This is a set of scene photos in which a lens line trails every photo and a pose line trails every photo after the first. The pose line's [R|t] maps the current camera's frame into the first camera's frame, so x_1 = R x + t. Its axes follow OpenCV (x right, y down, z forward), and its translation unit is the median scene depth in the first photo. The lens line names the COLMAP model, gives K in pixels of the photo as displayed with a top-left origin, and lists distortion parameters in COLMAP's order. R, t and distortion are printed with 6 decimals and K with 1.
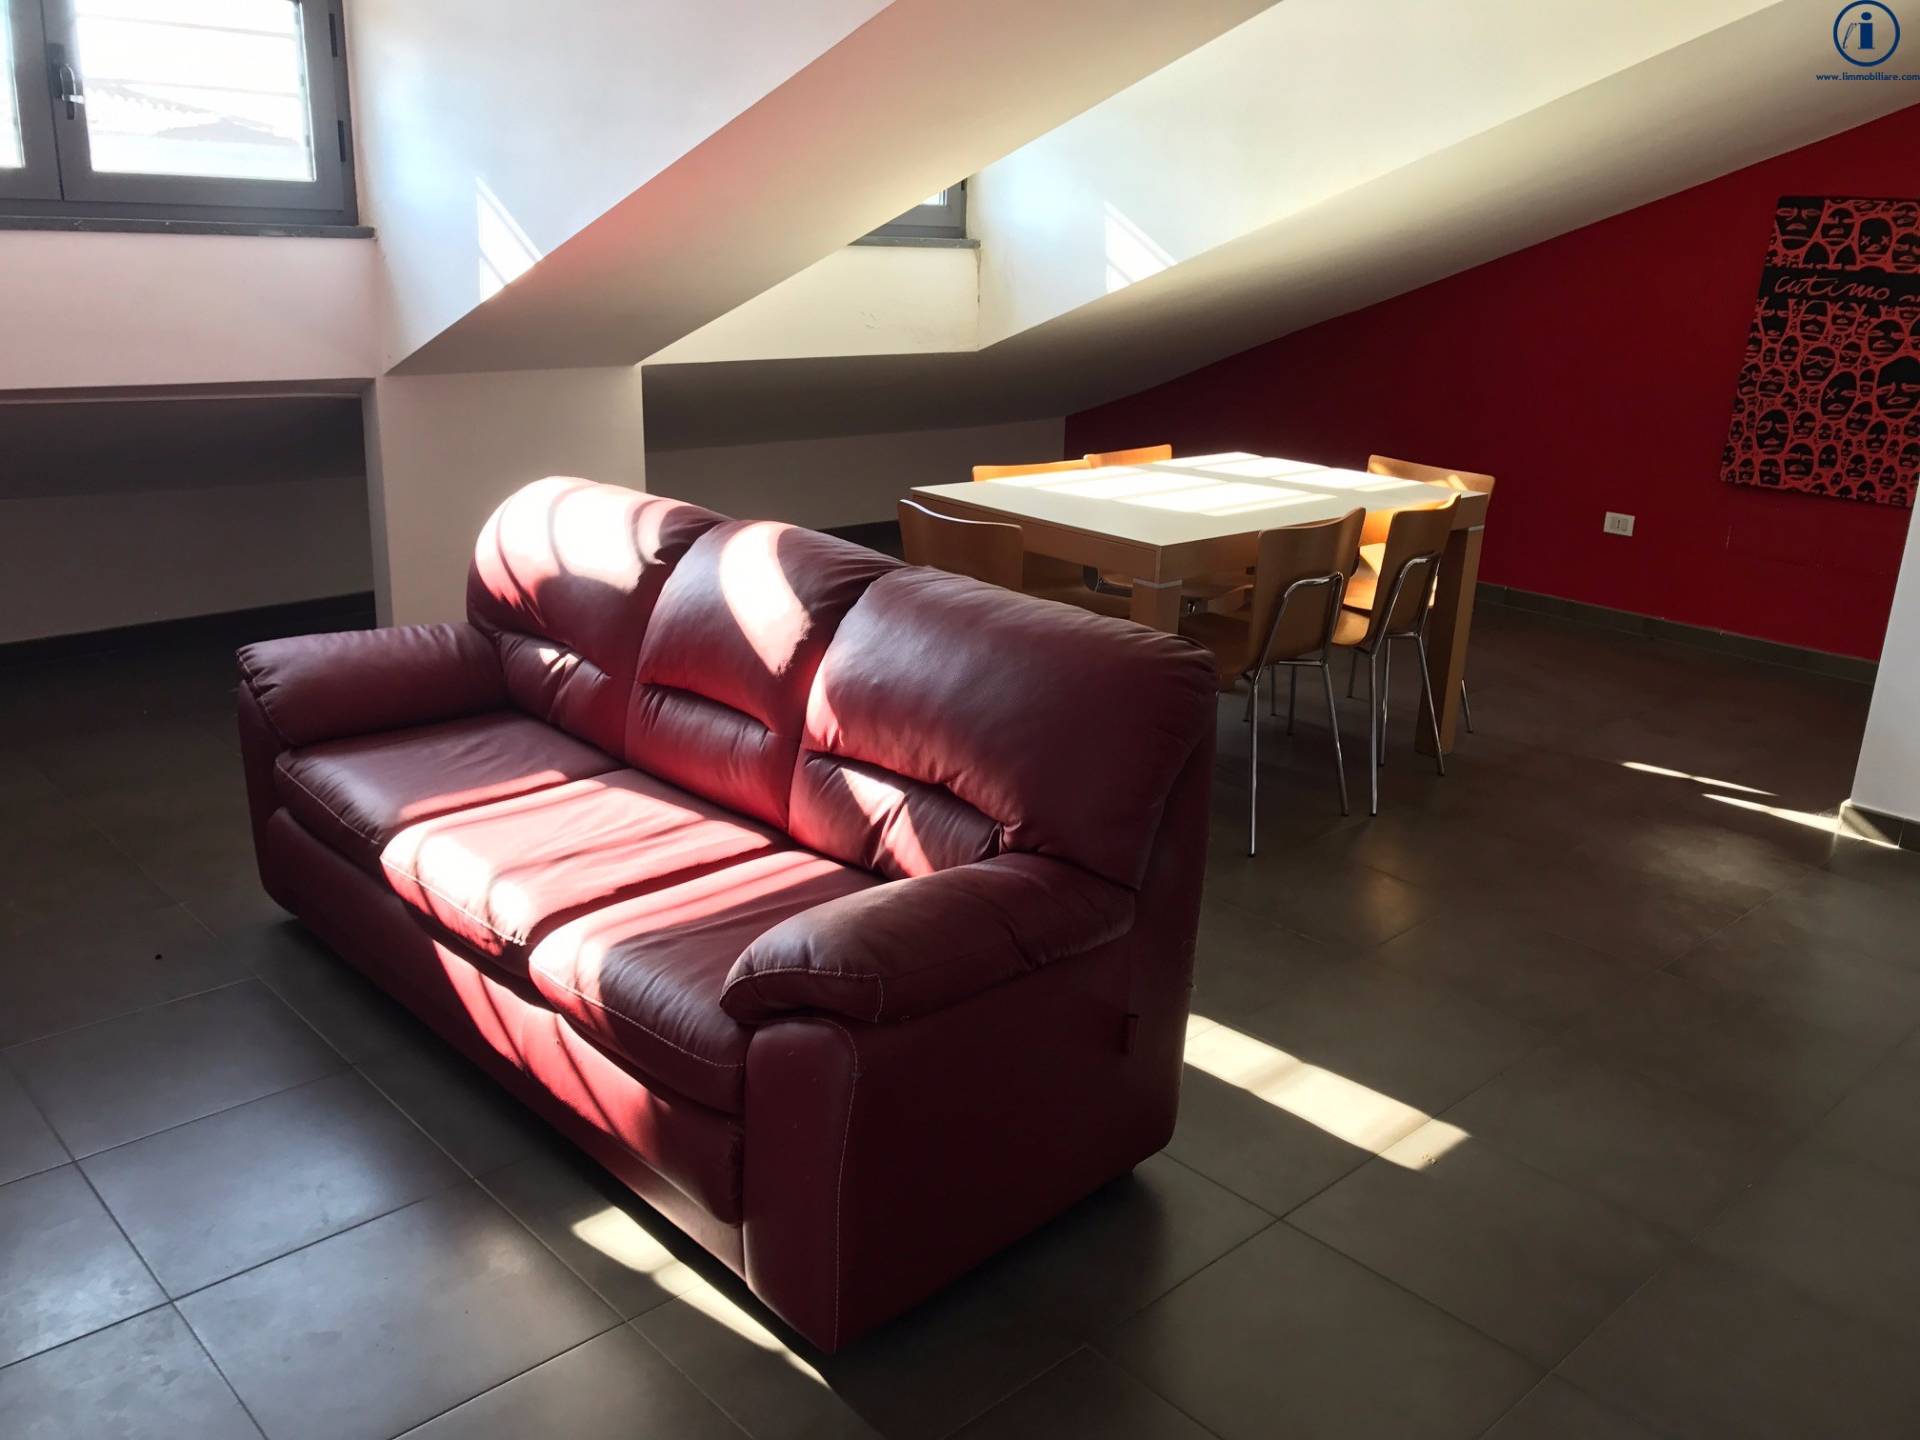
lens RADIAL K [[1585.0, 0, 960.0], [0, 1585.0, 720.0], [0, 0, 1]] dist [0.009741, -0.011151]
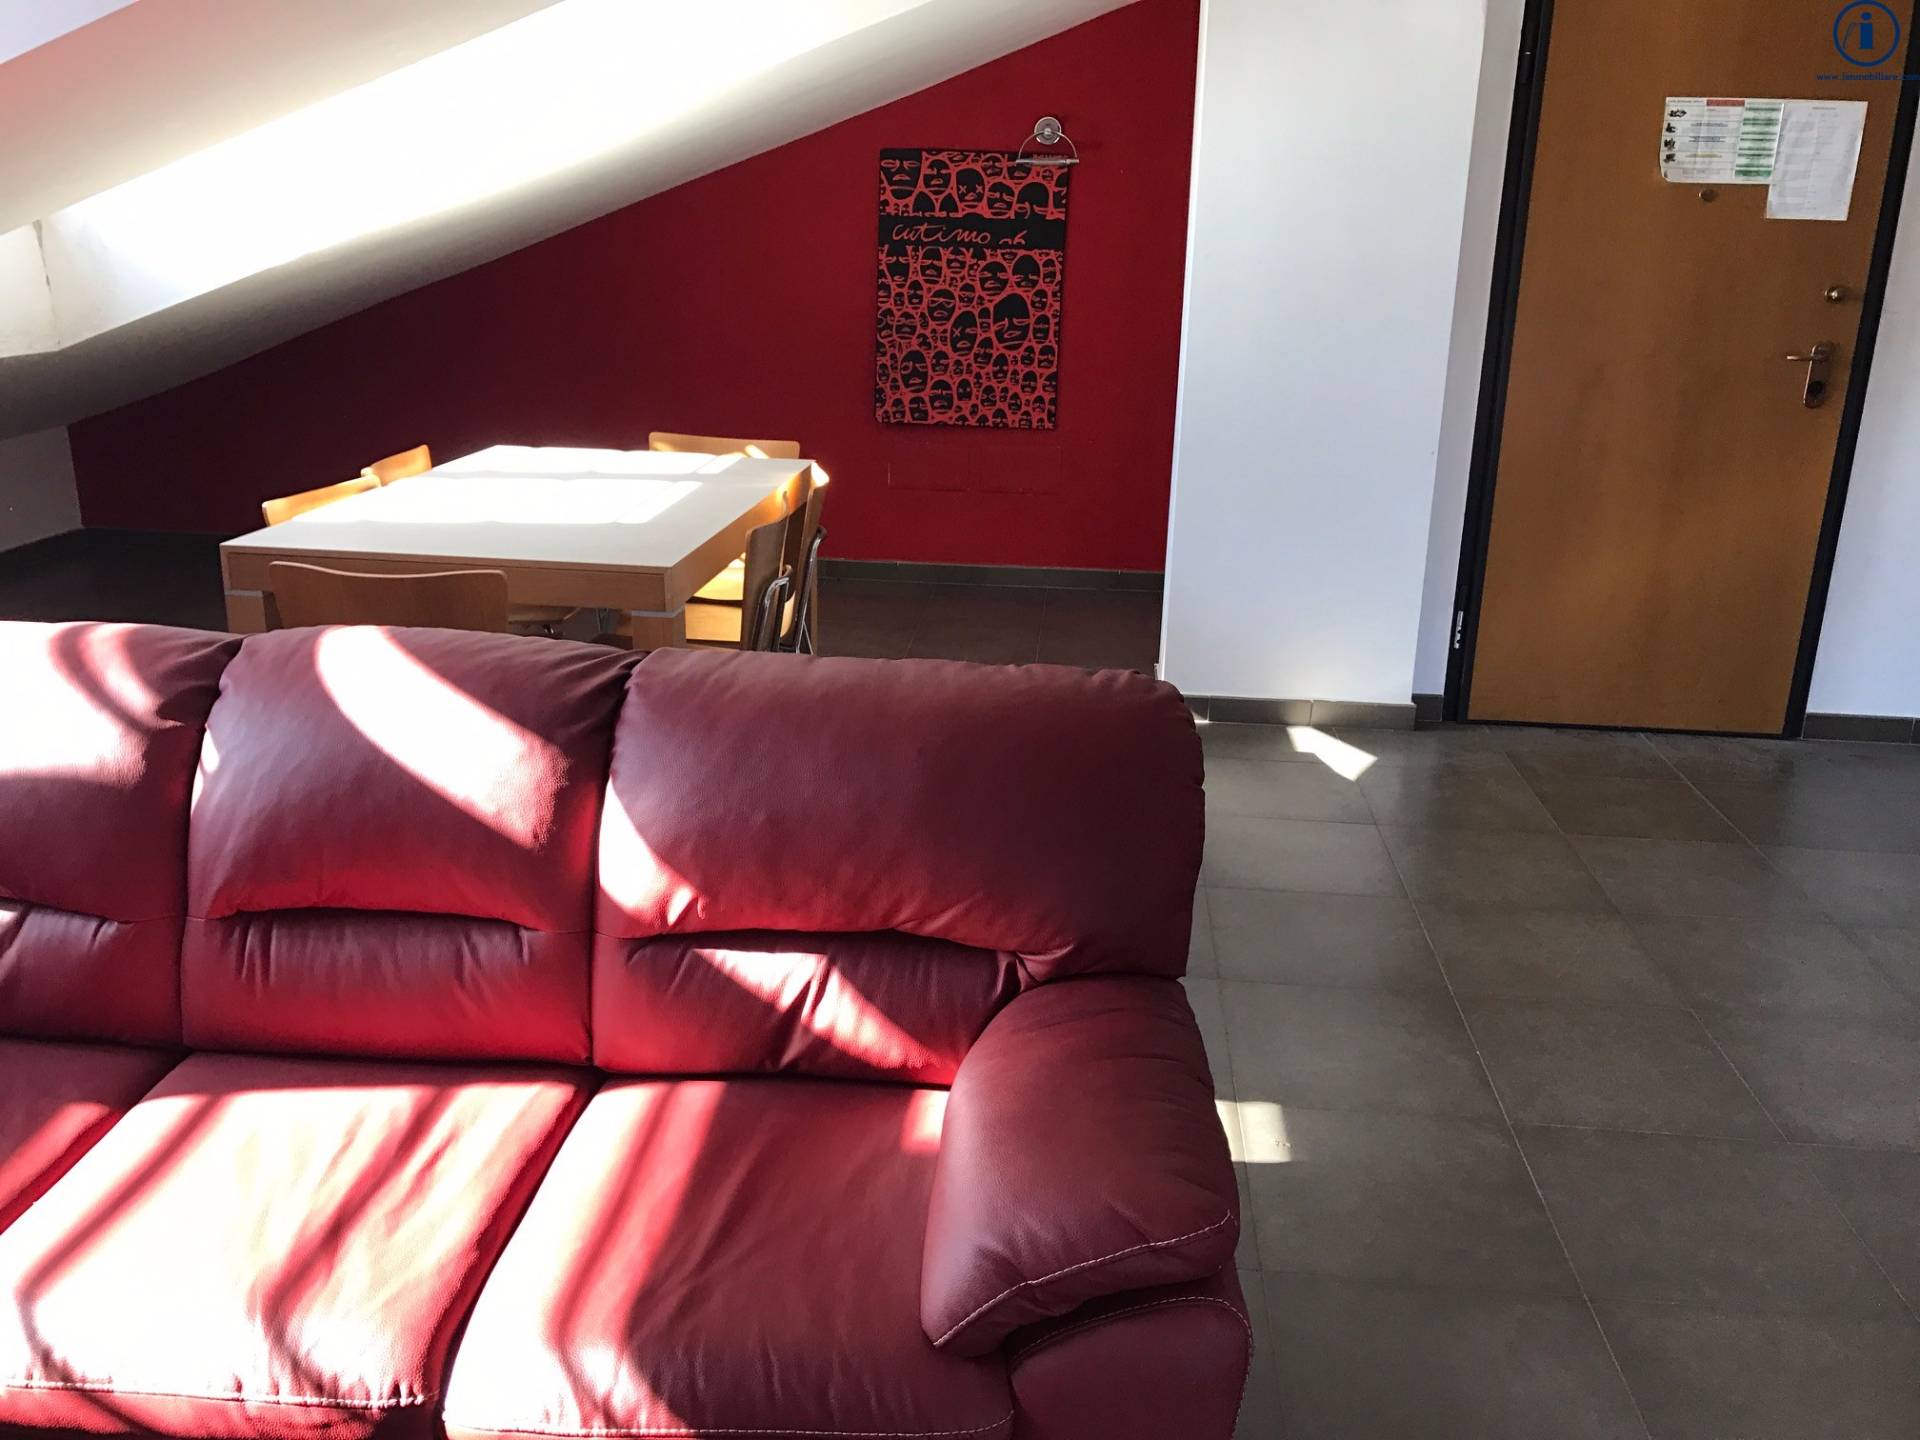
lens RADIAL K [[1582.3, 0, 960.0], [0, 1582.3, 720.0], [0, 0, 1]] dist [0.010464, 0.000854]
pose [[0.736878, -0.222922, 0.638214, -0.202862], [0.206685, 0.973152, 0.101275, -0.056612], [-0.643655, 0.057282, 0.763169, 0.187447]]
